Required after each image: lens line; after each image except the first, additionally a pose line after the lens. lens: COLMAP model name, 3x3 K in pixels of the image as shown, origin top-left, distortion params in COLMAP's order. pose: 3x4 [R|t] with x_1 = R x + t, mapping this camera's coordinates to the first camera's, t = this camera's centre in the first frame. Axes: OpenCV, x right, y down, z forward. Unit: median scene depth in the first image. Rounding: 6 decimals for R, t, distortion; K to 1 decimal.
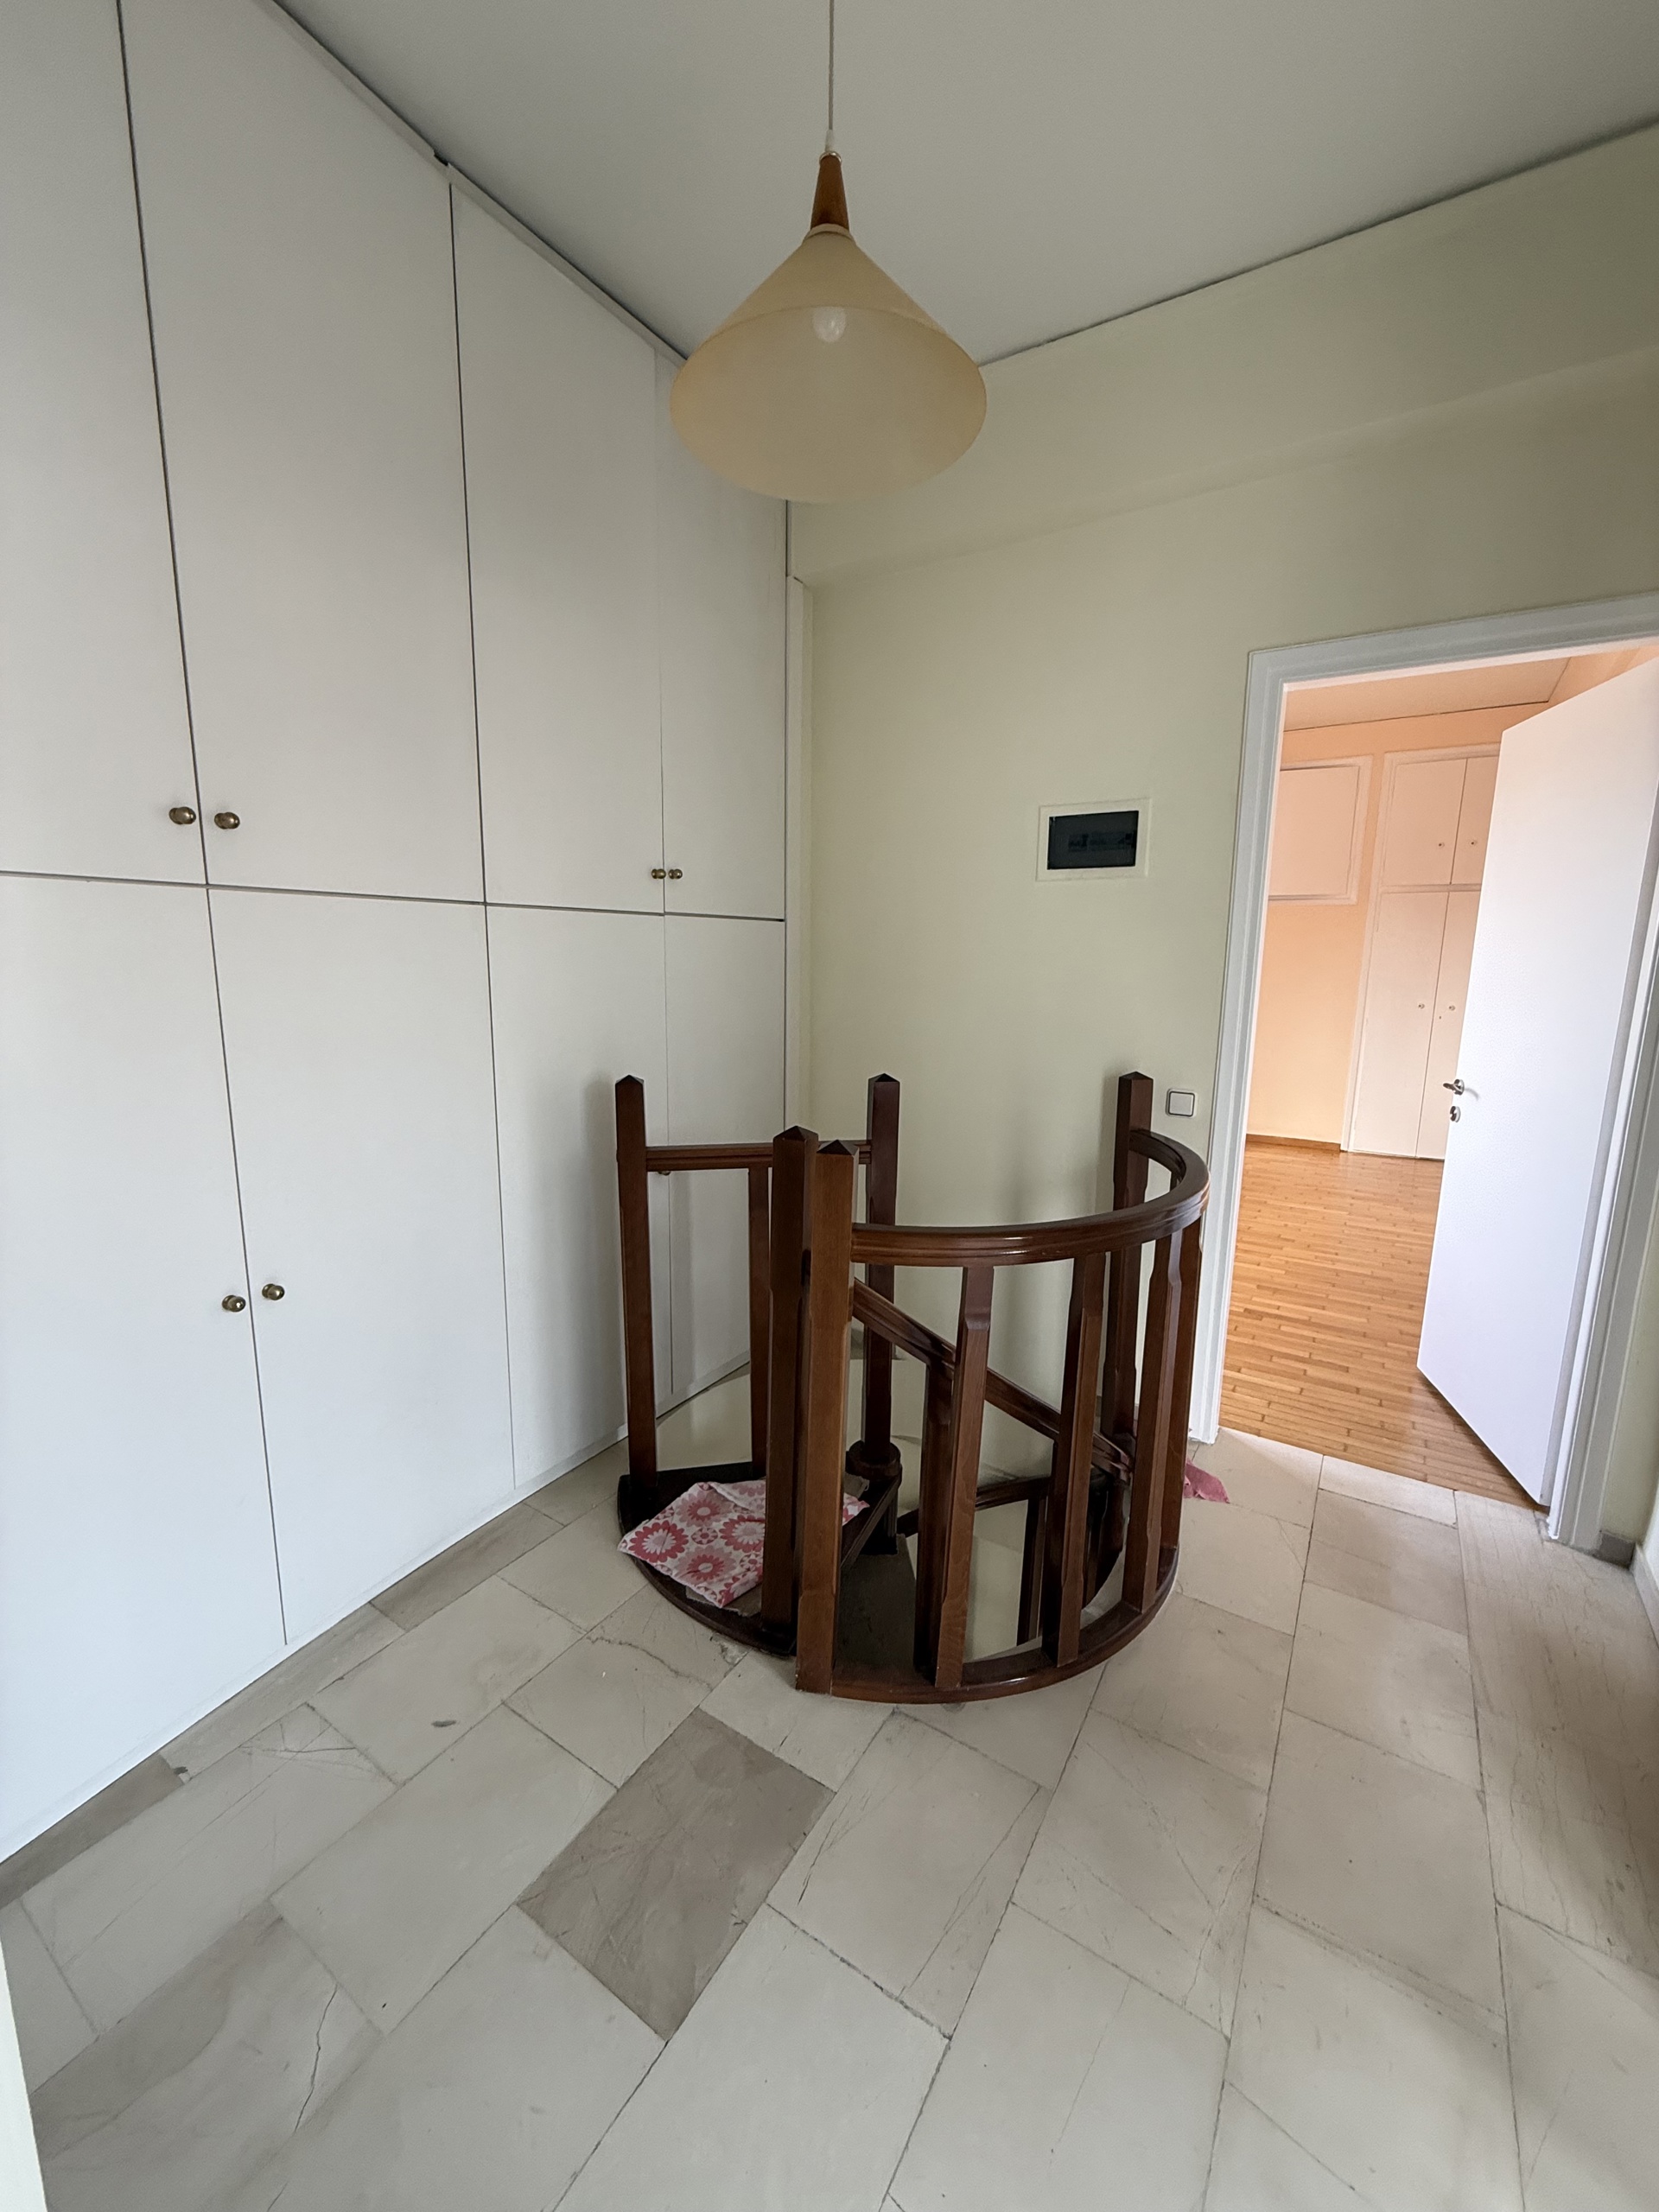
lens RADIAL K [[879.2, 0, 829.5], [0, 879.2, 1106.0], [0, 0, 1]] dist [0.000471, 0.000528]
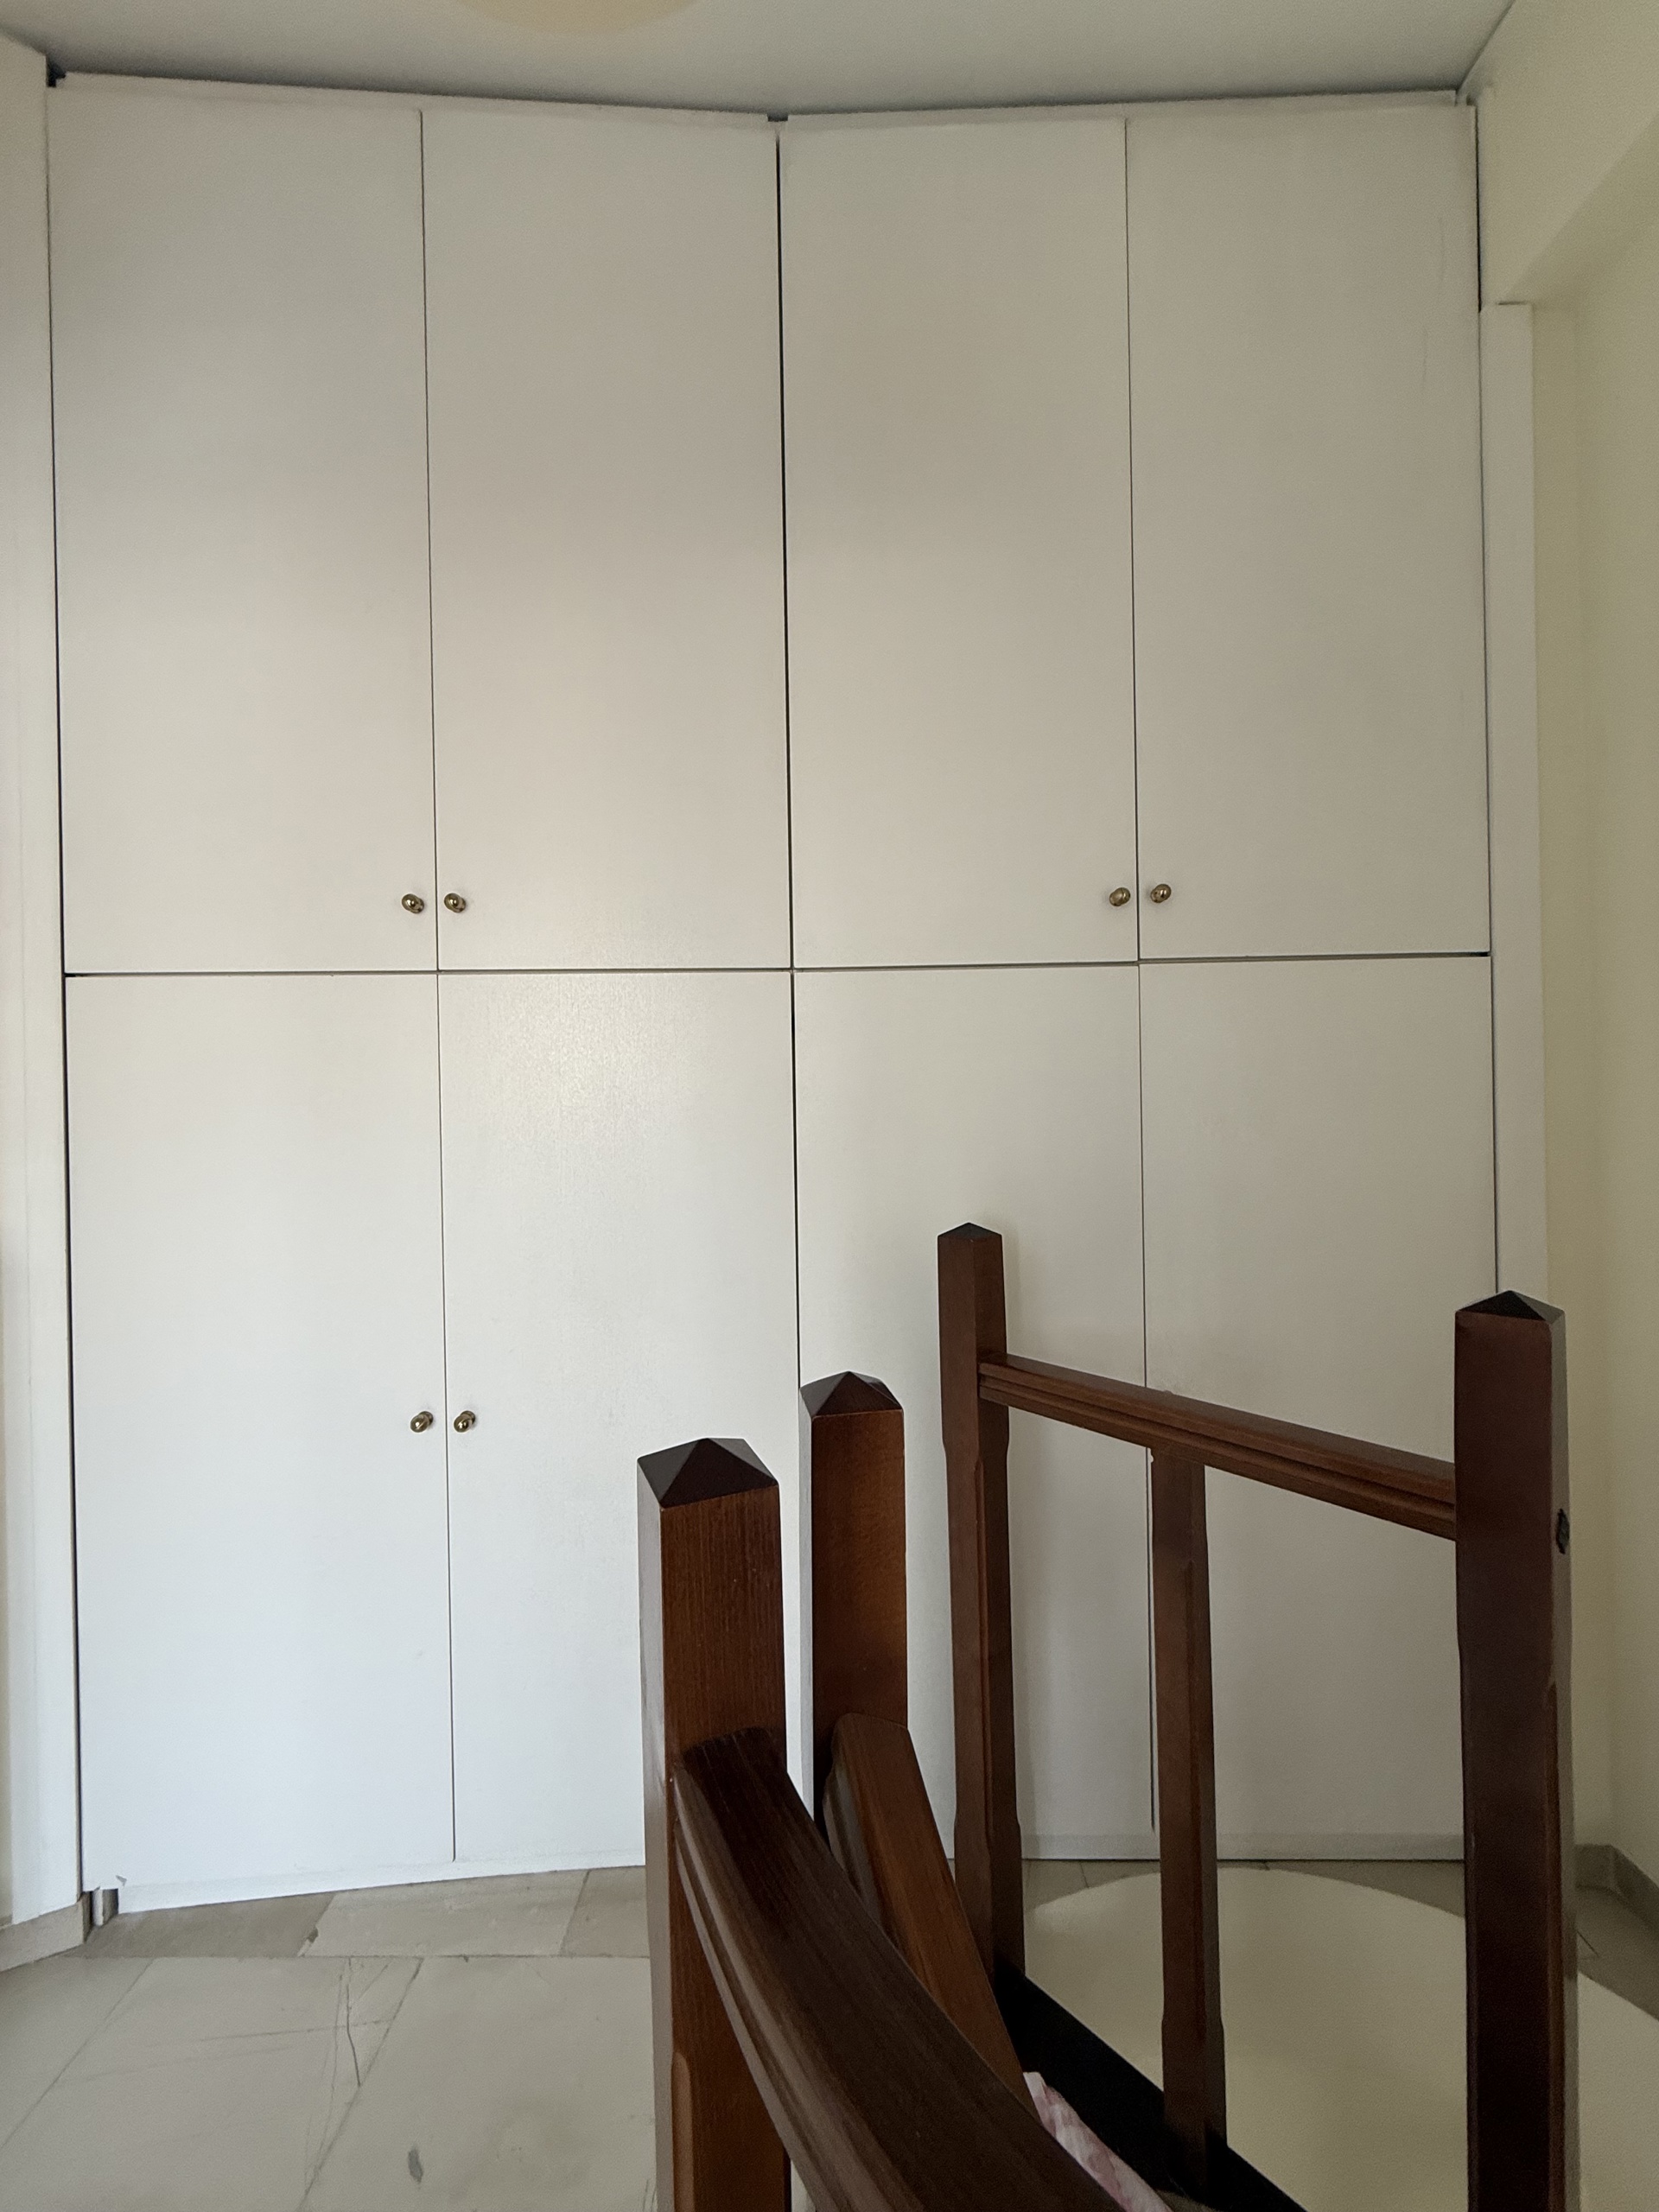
lens RADIAL K [[901.0, 0, 837.0], [0, 901.0, 1098.6], [0, 0, 1]] dist [0.000039, 0.000318]
pose [[0.526402, -0.020142, -0.849997, 0.272809], [-0.127870, 0.986473, -0.102565, -0.050114], [0.840565, 0.162679, 0.516706, 0.659897]]
